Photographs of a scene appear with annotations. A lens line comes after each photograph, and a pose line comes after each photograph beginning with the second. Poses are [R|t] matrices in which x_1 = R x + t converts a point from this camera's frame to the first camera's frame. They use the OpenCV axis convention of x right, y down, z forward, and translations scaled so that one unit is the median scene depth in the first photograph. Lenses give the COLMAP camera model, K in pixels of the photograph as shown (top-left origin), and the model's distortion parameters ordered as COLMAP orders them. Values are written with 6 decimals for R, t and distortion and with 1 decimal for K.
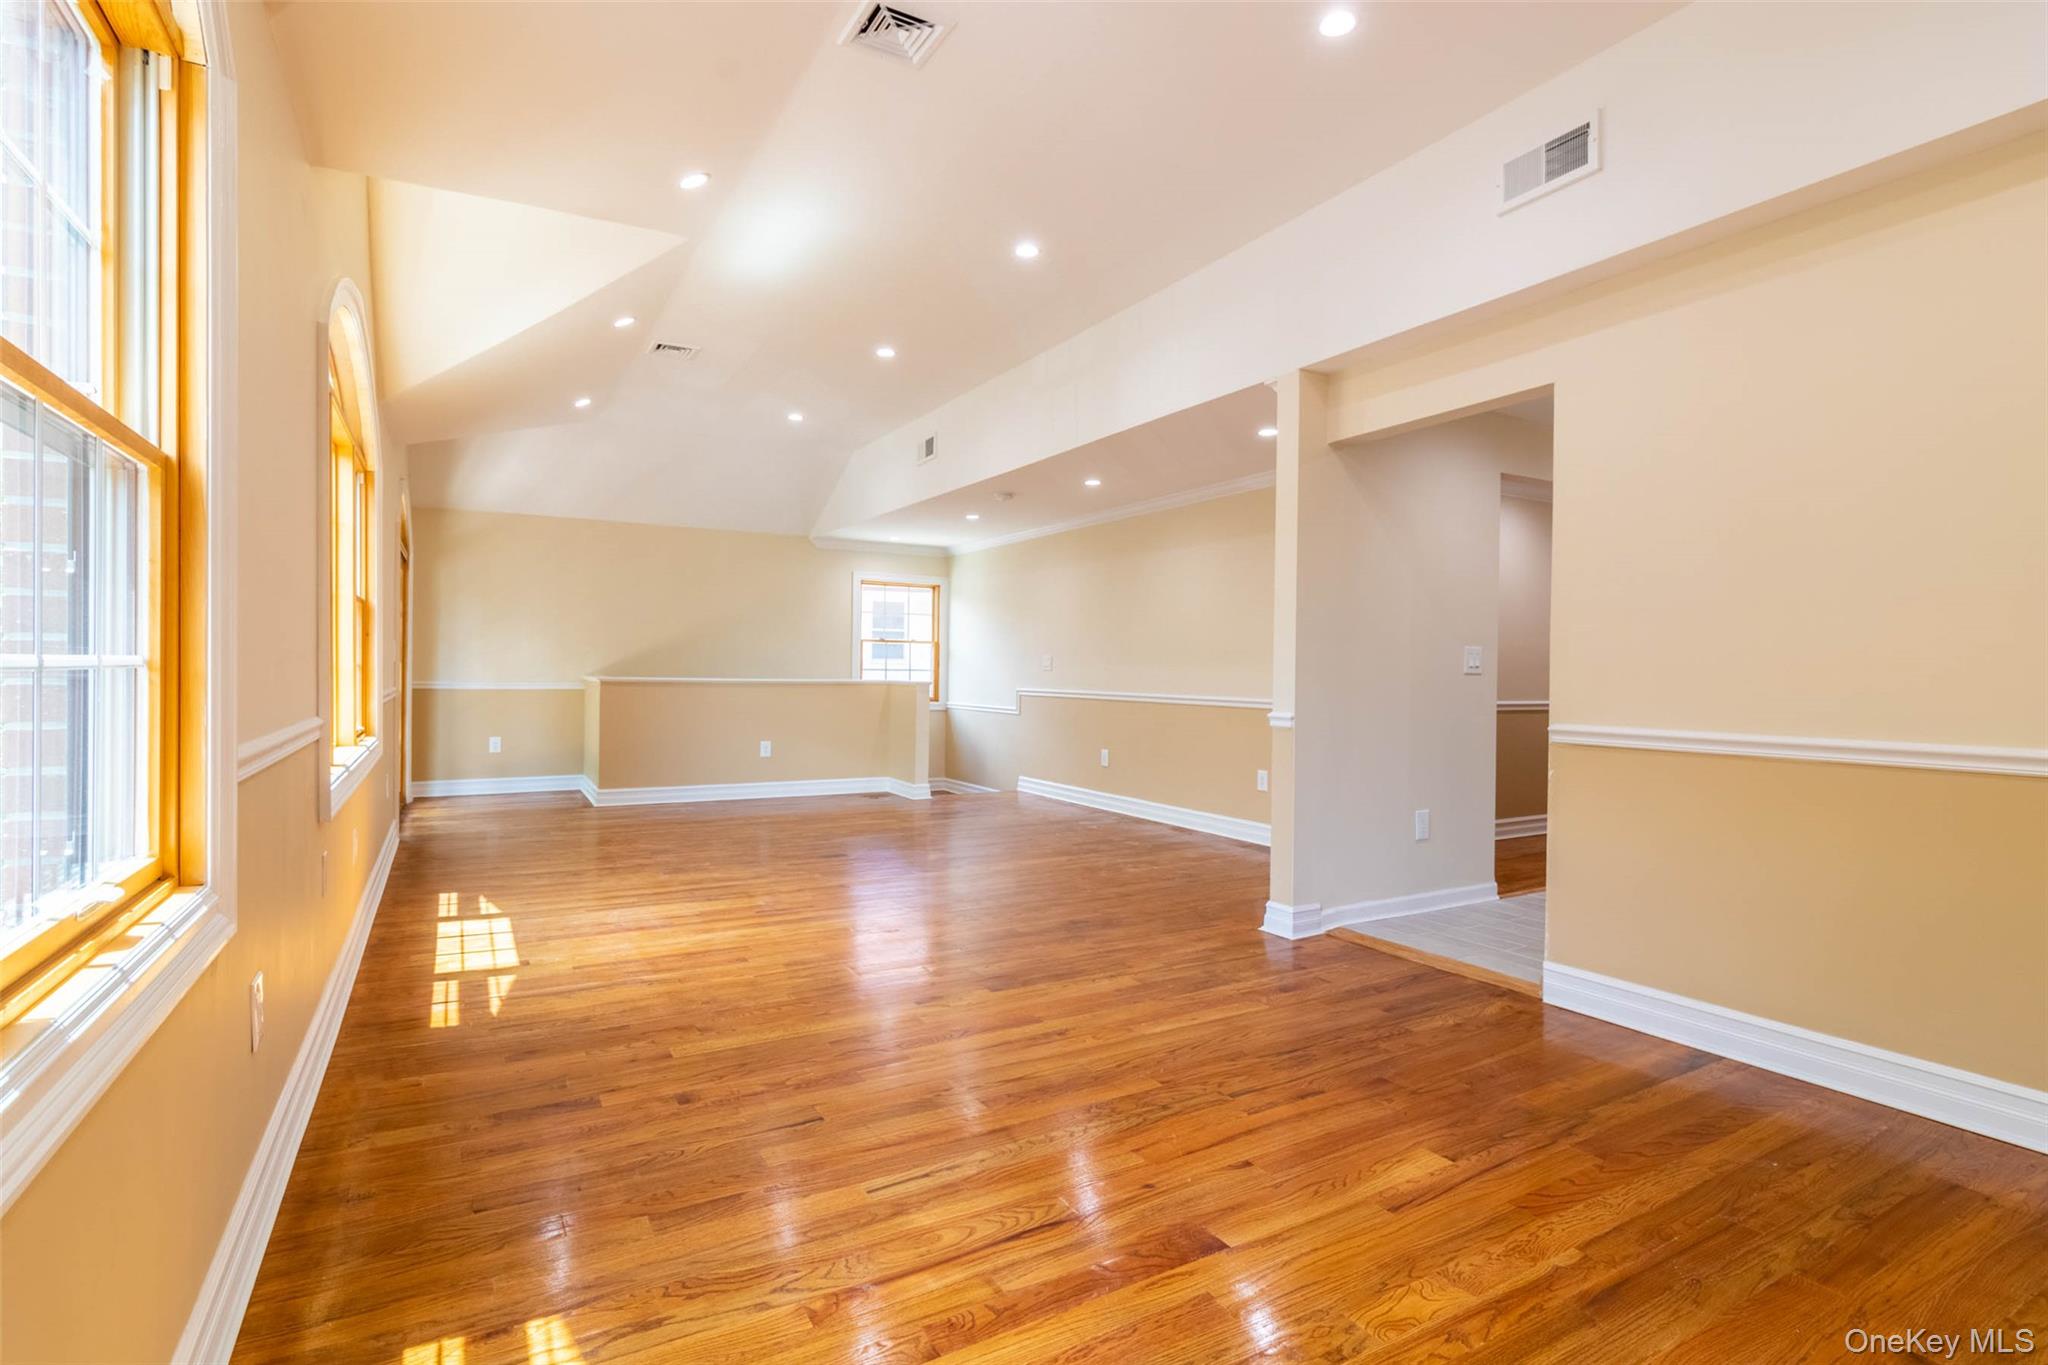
lens RADIAL K [[995.3, 0, 1024.0], [0, 995.3, 682.5], [0, 0, 1]] dist [0.001674, 0.000163]
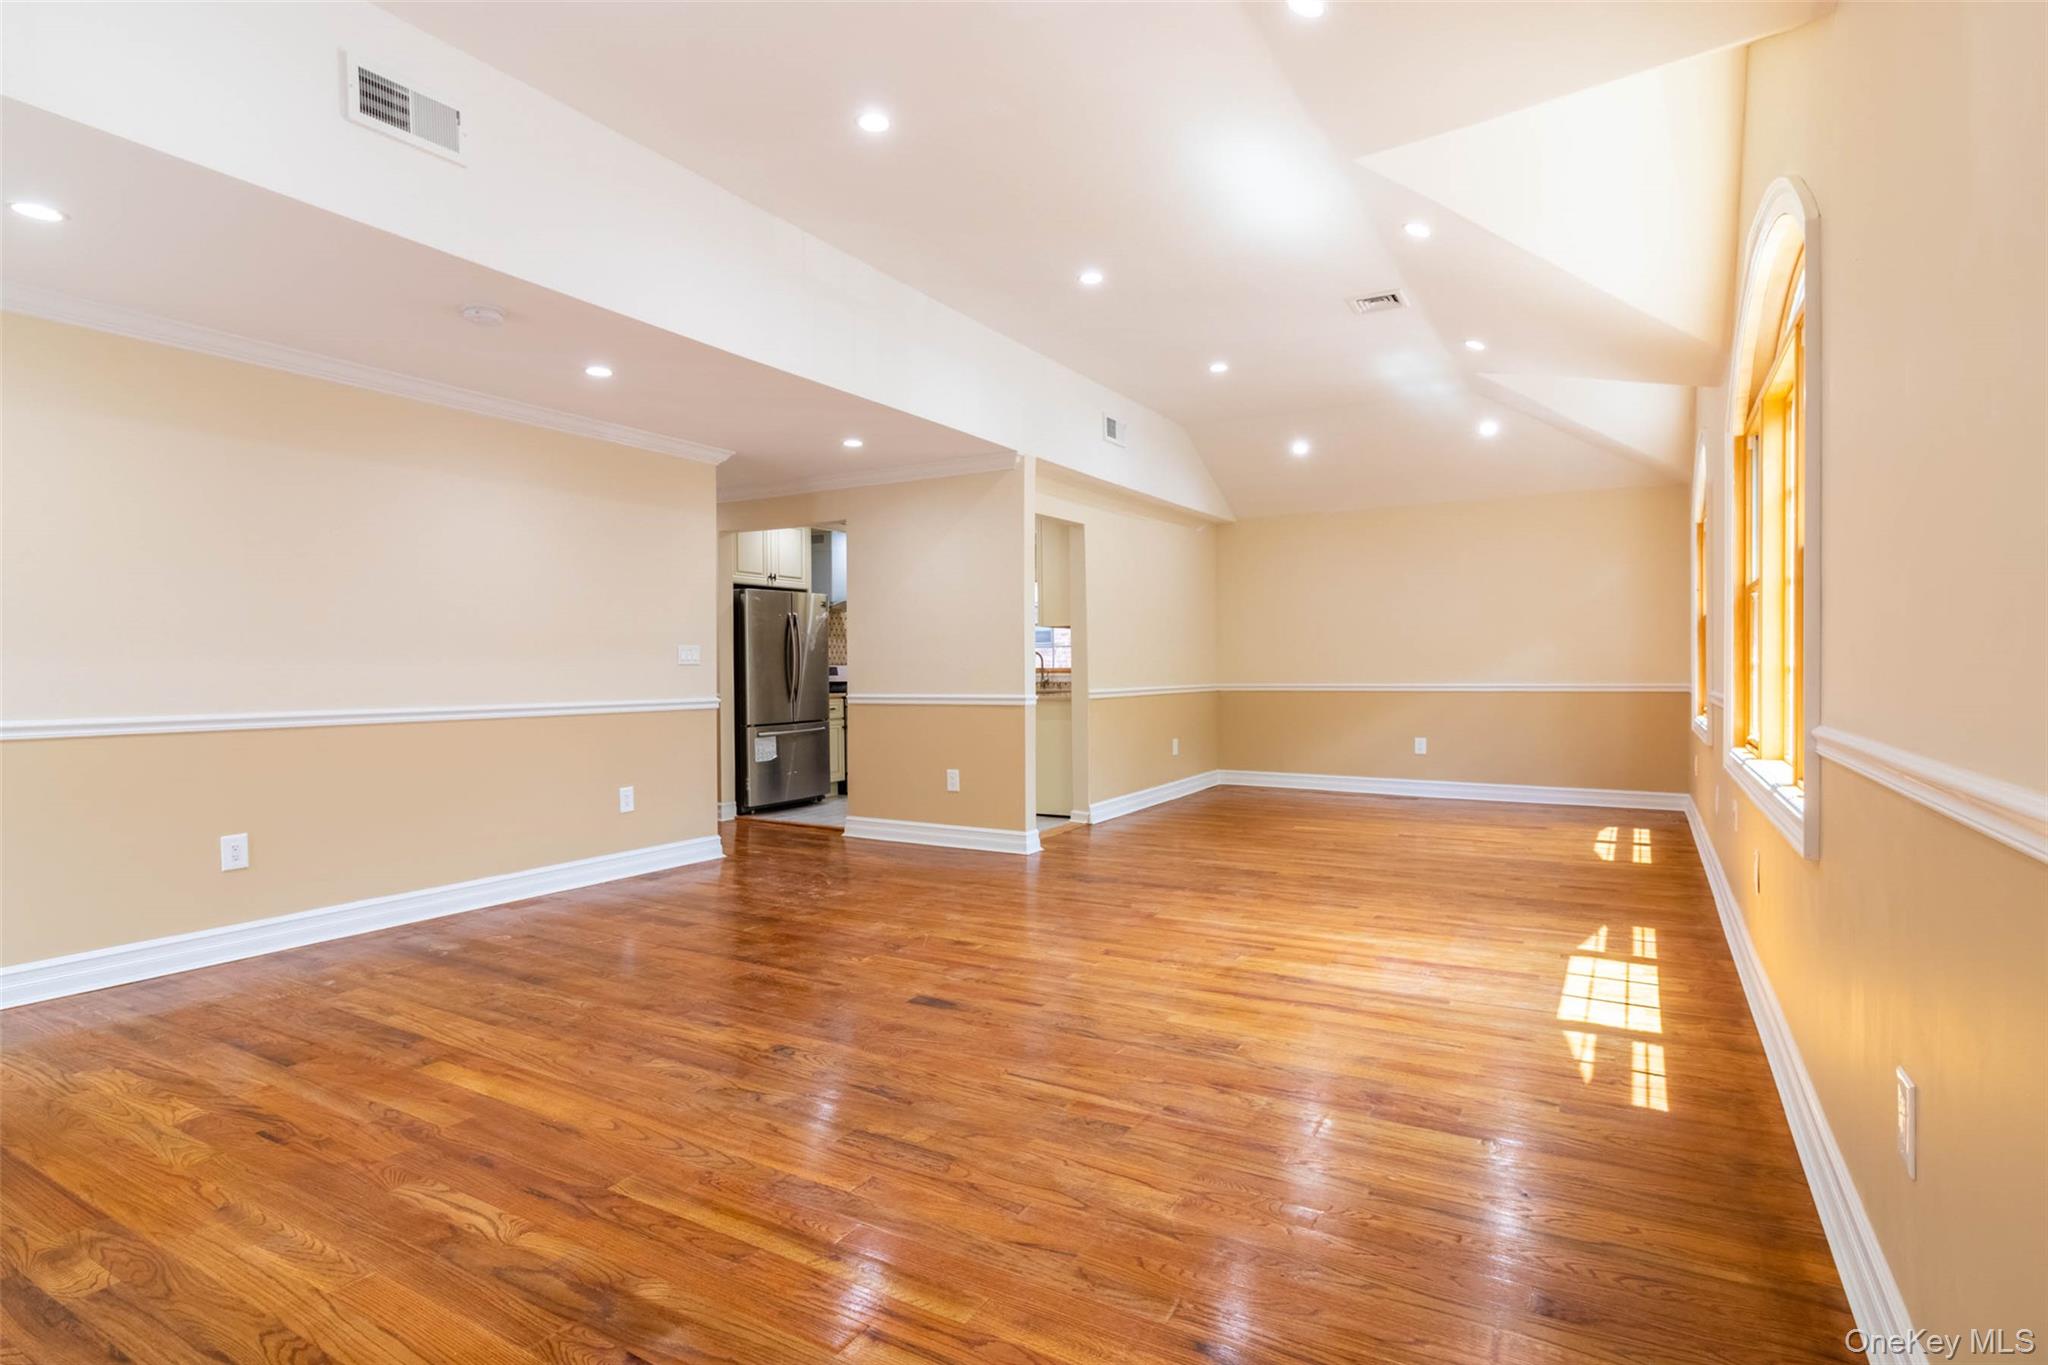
lens RADIAL K [[995.3, 0, 1024.0], [0, 995.3, 682.5], [0, 0, 1]] dist [0.001674, 0.000163]
pose [[-0.480758, -0.009537, 0.876801, -1.037095], [0.019018, 0.999592, 0.021300, -0.021725], [-0.876647, 0.026915, -0.480381, 1.813954]]
